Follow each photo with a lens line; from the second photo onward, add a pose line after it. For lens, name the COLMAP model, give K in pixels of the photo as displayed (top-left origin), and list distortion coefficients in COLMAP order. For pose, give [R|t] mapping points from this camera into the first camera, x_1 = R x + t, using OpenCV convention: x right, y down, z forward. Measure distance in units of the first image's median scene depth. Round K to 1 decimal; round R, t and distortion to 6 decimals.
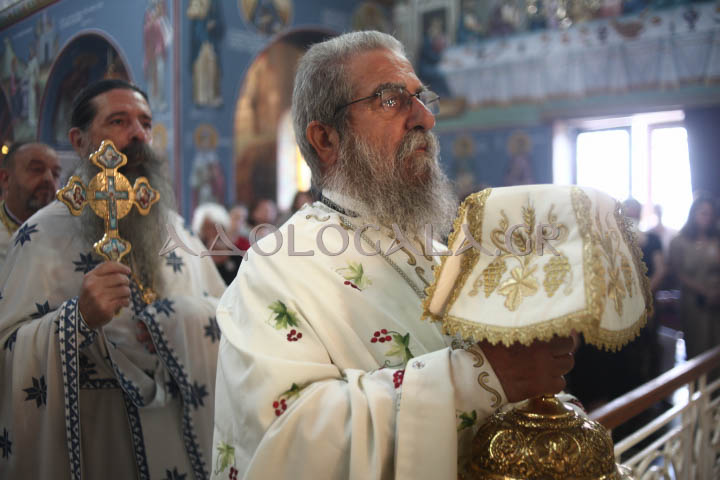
lens RADIAL K [[724.4, 0, 373.6], [0, 724.4, 247.8], [0, 0, 1]] dist [-0.111990, 0.000000]
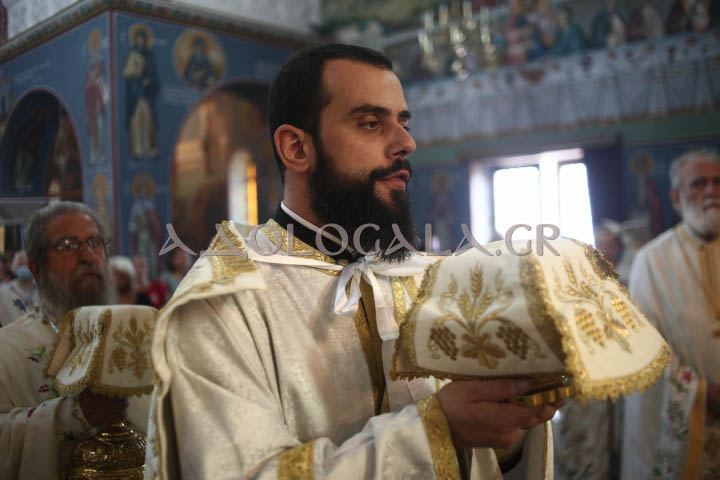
lens RADIAL K [[724.4, 0, 378.9], [0, 724.4, 262.7], [0, 0, 1]] dist [-0.111990, 0.000000]
pose [[0.999464, -0.026367, 0.019380, 0.095319], [0.026545, 0.999607, -0.008970, -0.017614], [-0.019136, 0.009480, 0.999772, -0.087595]]
